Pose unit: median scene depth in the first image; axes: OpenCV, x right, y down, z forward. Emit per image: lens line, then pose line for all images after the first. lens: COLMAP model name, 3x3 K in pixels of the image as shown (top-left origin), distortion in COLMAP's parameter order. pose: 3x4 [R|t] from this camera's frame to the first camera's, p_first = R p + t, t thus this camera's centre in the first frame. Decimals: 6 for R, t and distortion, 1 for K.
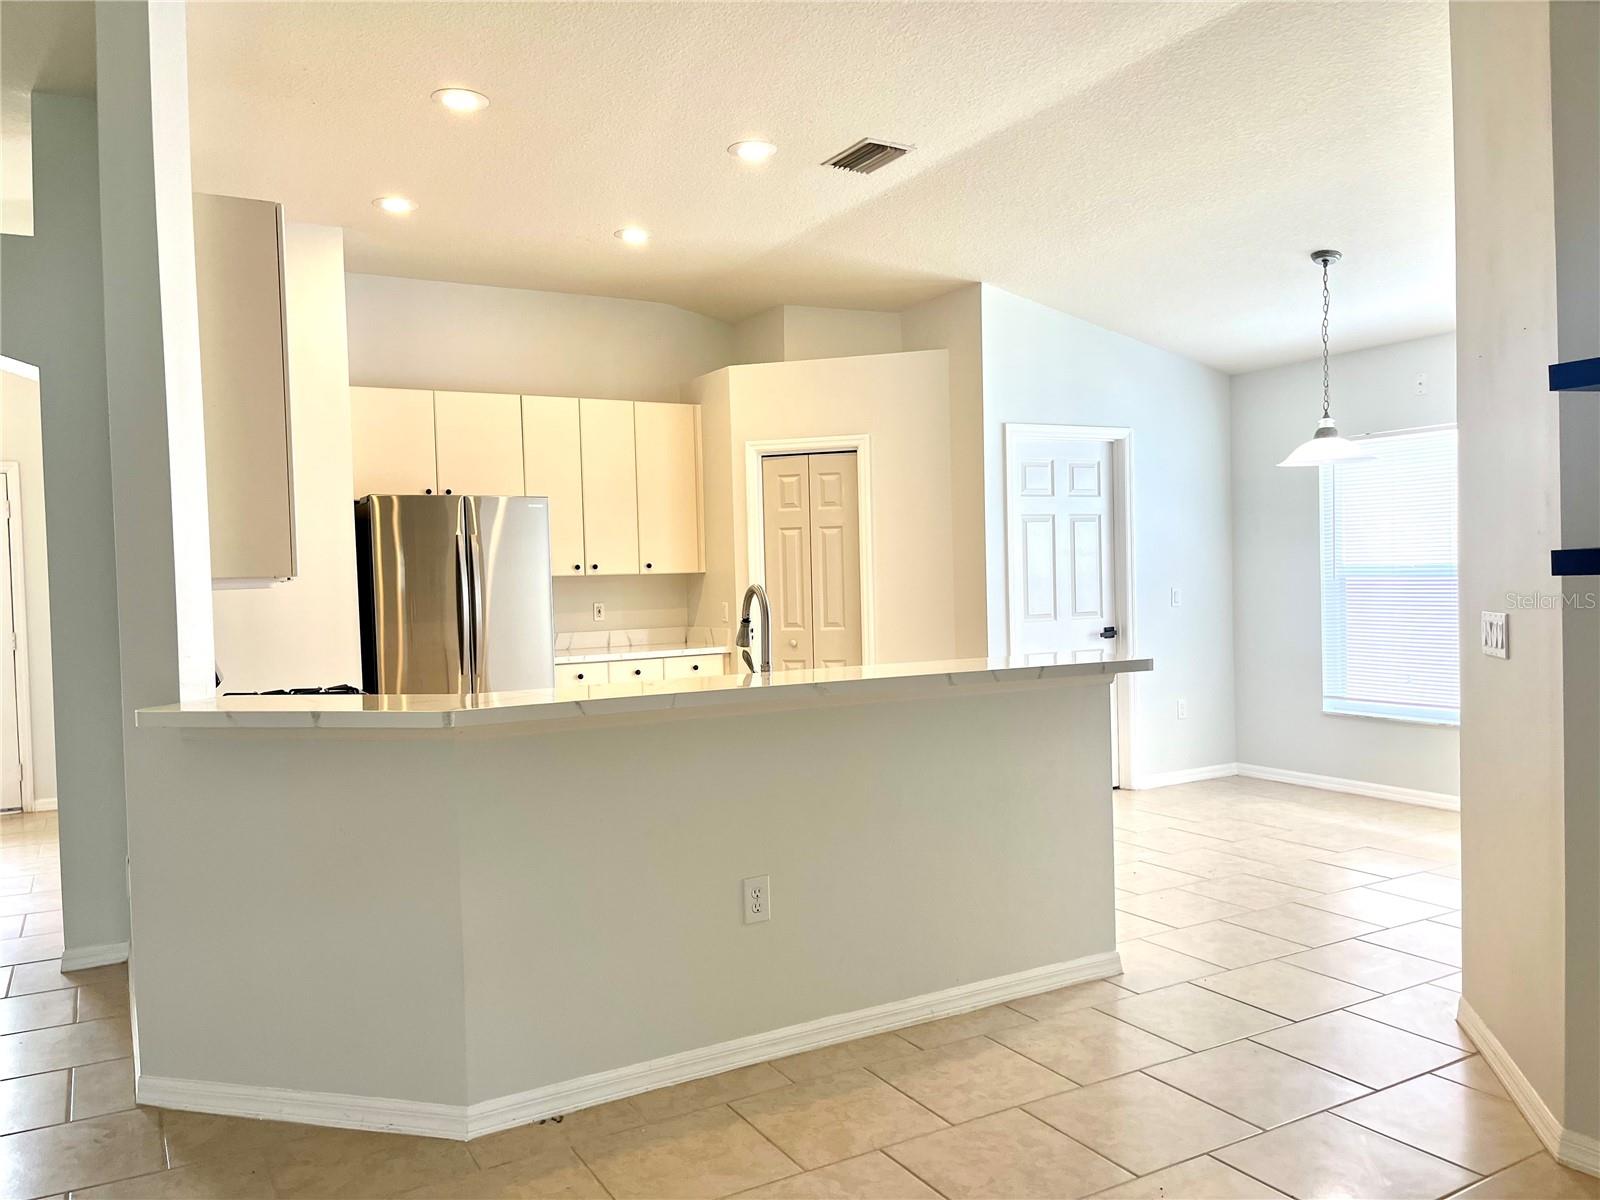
lens RADIAL K [[1207.7, 0, 800.0], [0, 1207.7, 600.0], [0, 0, 1]] dist [0.136373, -0.331329]
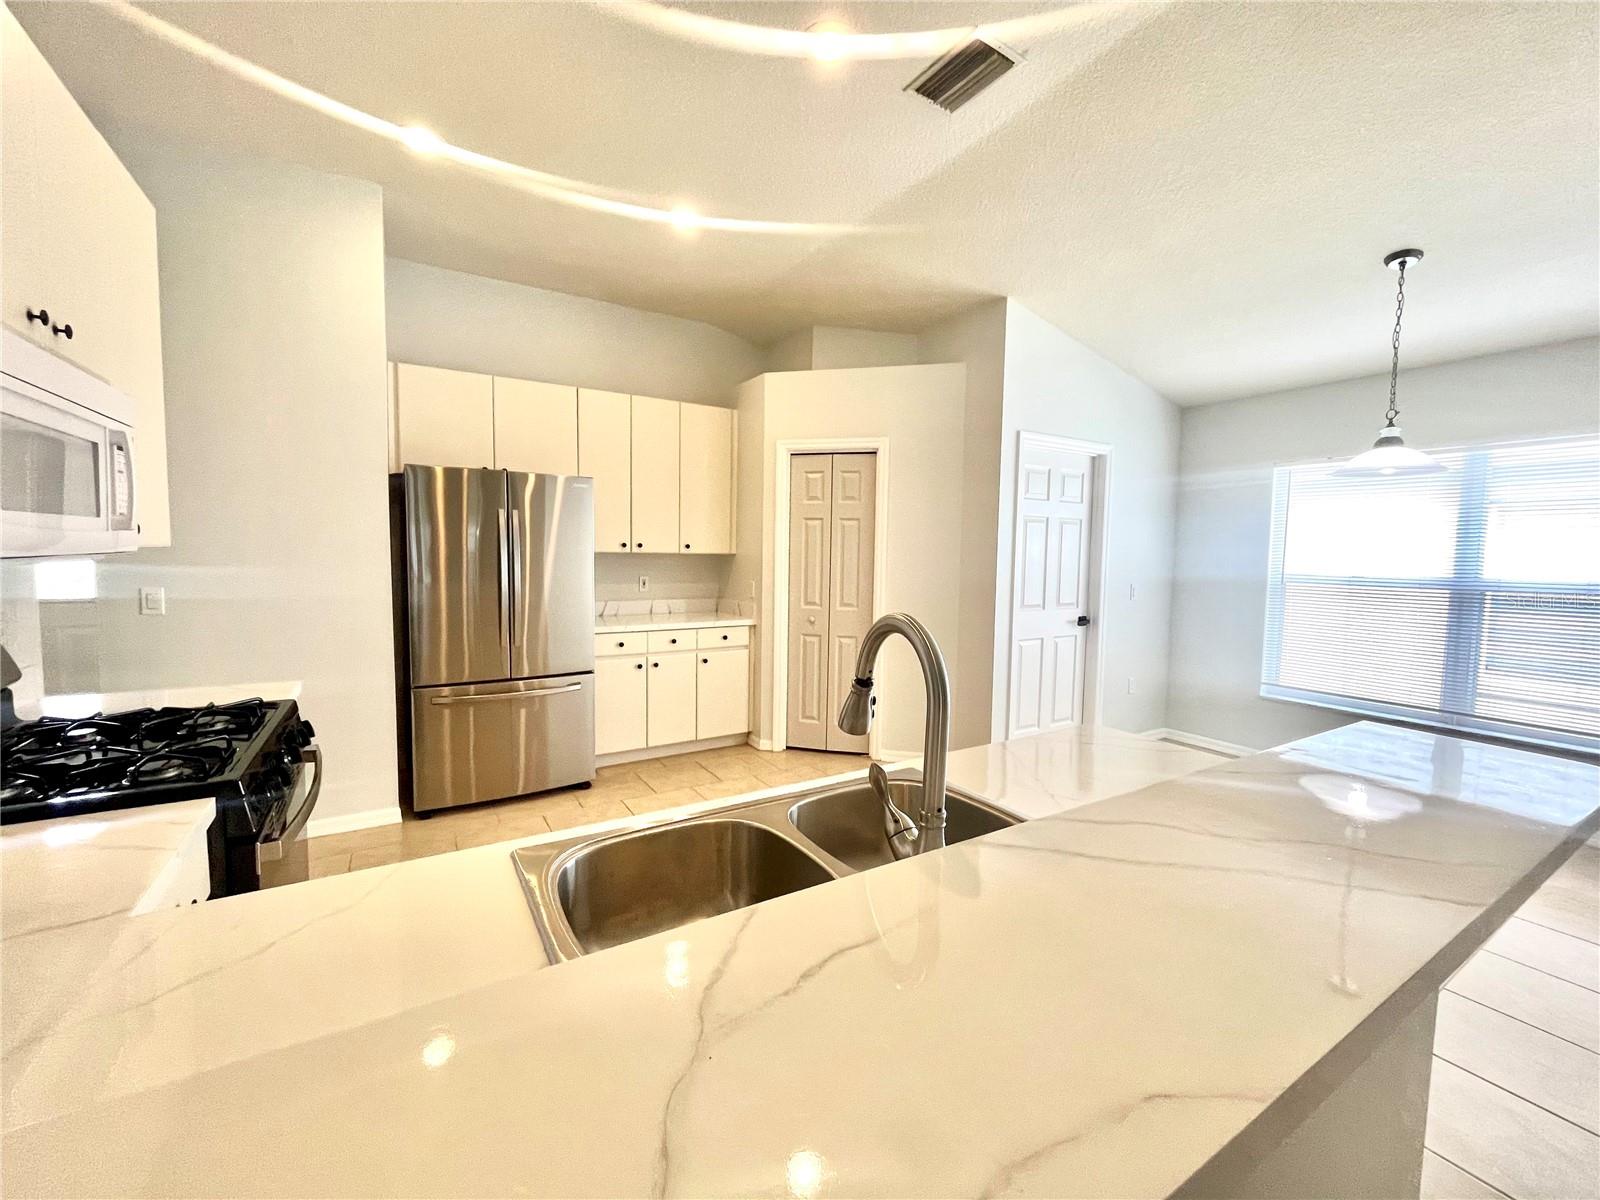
lens RADIAL K [[649.3, 0, 795.0], [0, 649.3, 593.6], [0, 0, 1]] dist [0.000037, -0.000332]
pose [[0.998590, 0.041057, 0.033664, -0.043765], [-0.042482, 0.998181, 0.042780, -0.014848], [-0.031846, -0.044150, 0.998517, 0.395679]]
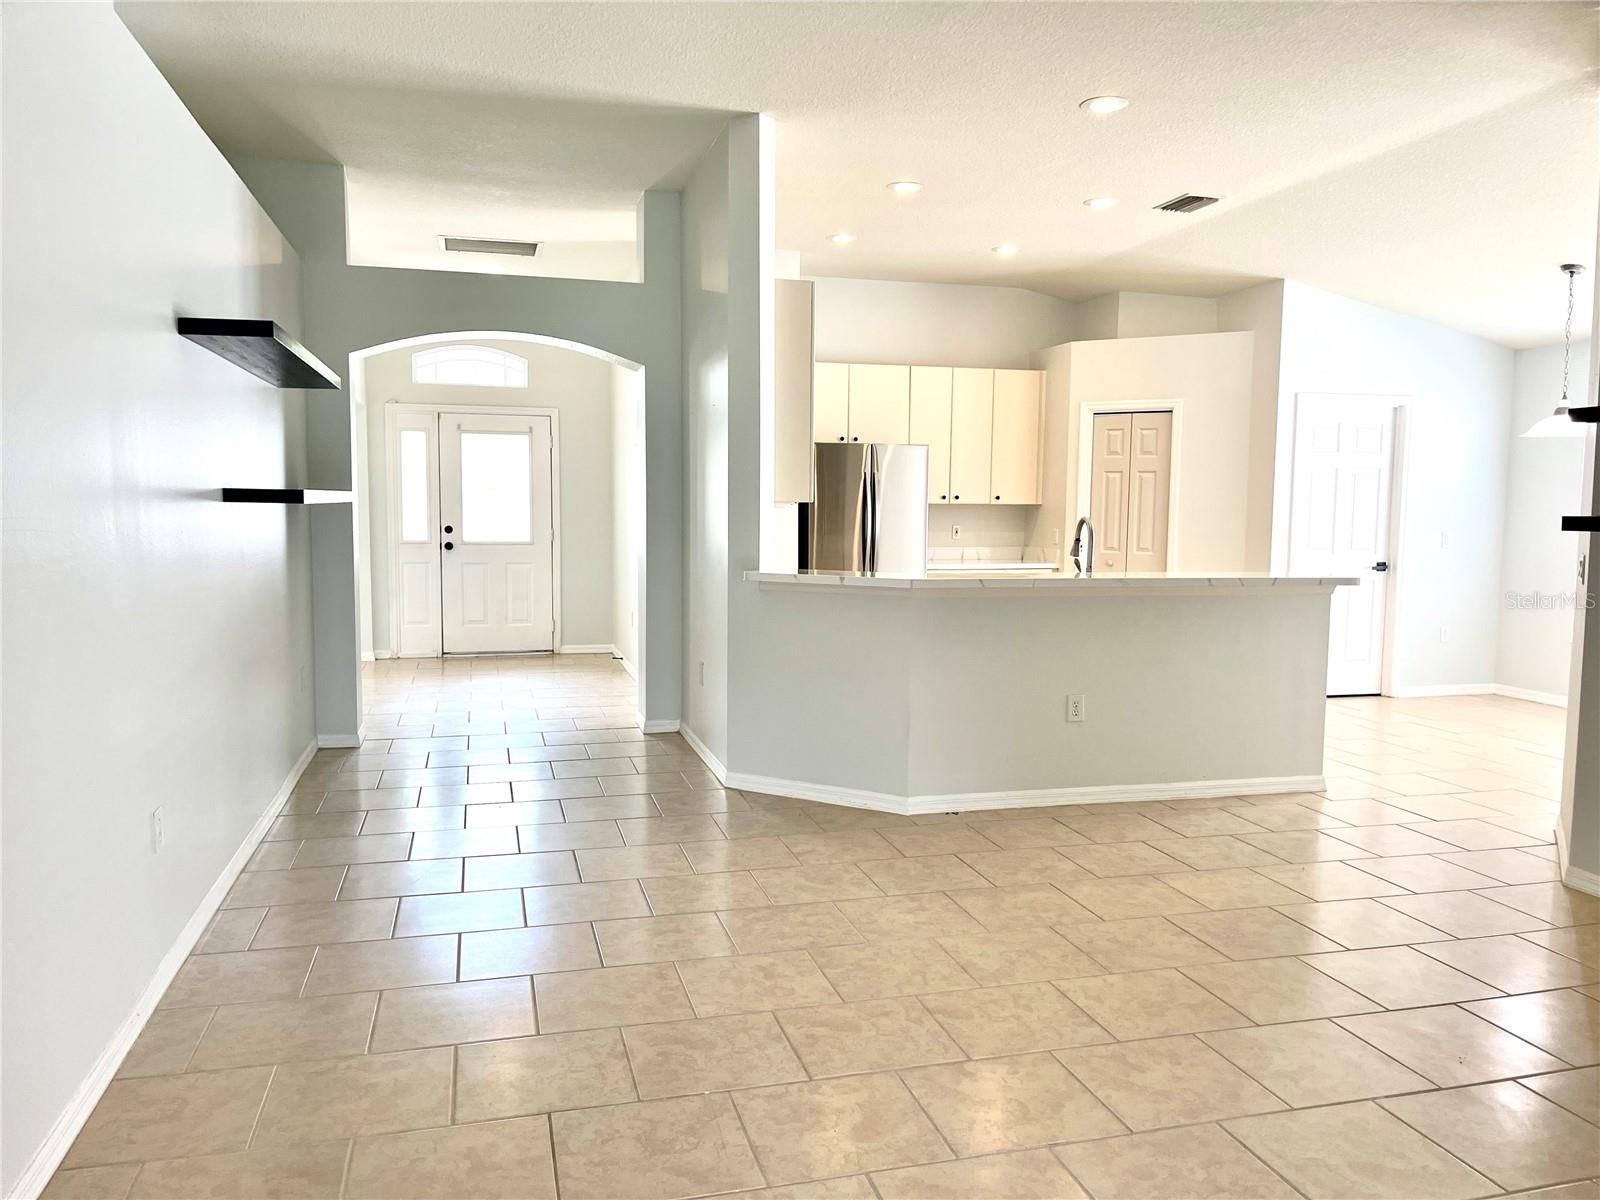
lens RADIAL K [[1211.2, 0, 806.6], [0, 1211.2, 608.5], [0, 0, 1]] dist [0.056056, -0.079798]
pose [[0.966931, 0.059070, -0.248104, 0.005767], [-0.041835, 0.996367, 0.074178, 0.002085], [0.251584, -0.061346, 0.965889, -0.322158]]
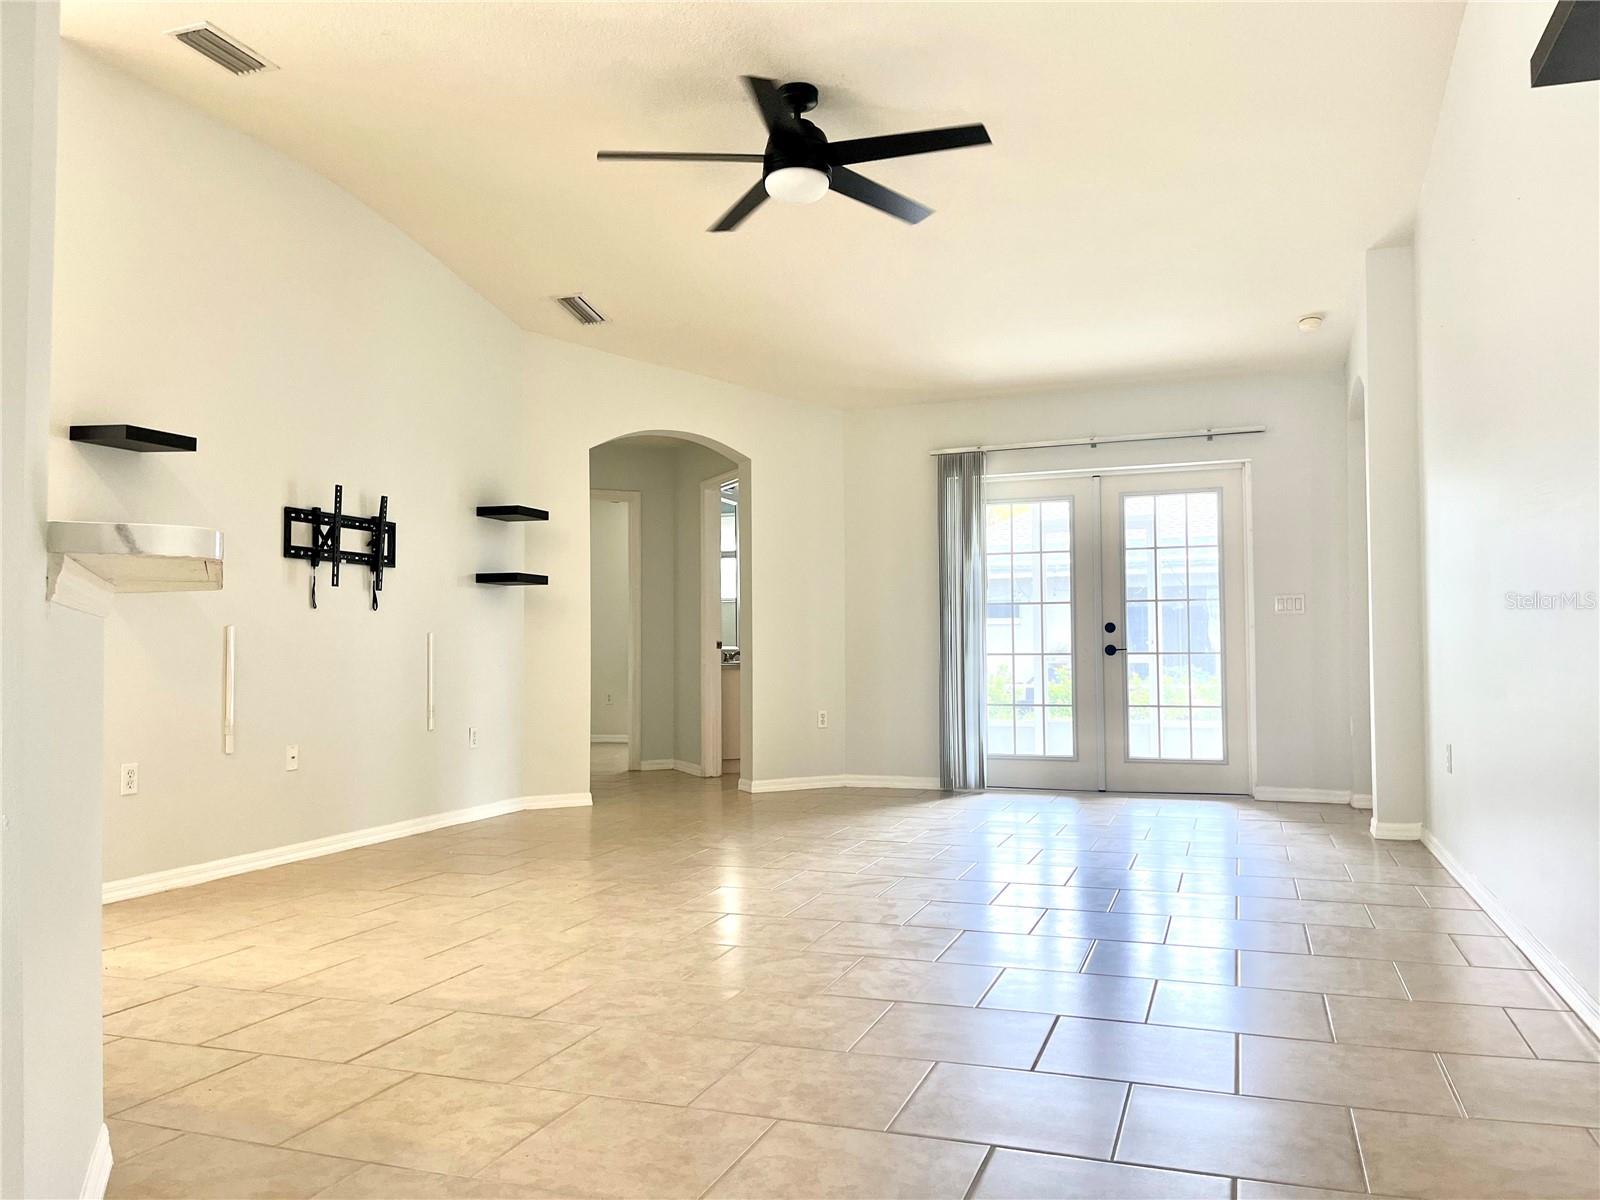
lens RADIAL K [[1211.2, 0, 806.6], [0, 1211.2, 608.5], [0, 0, 1]] dist [0.056056, -0.079798]
pose [[-0.651422, 0.059710, 0.756362, -0.466910], [0.045674, 0.998177, -0.039463, 0.064976], [-0.757339, 0.008839, -0.652962, 0.483169]]
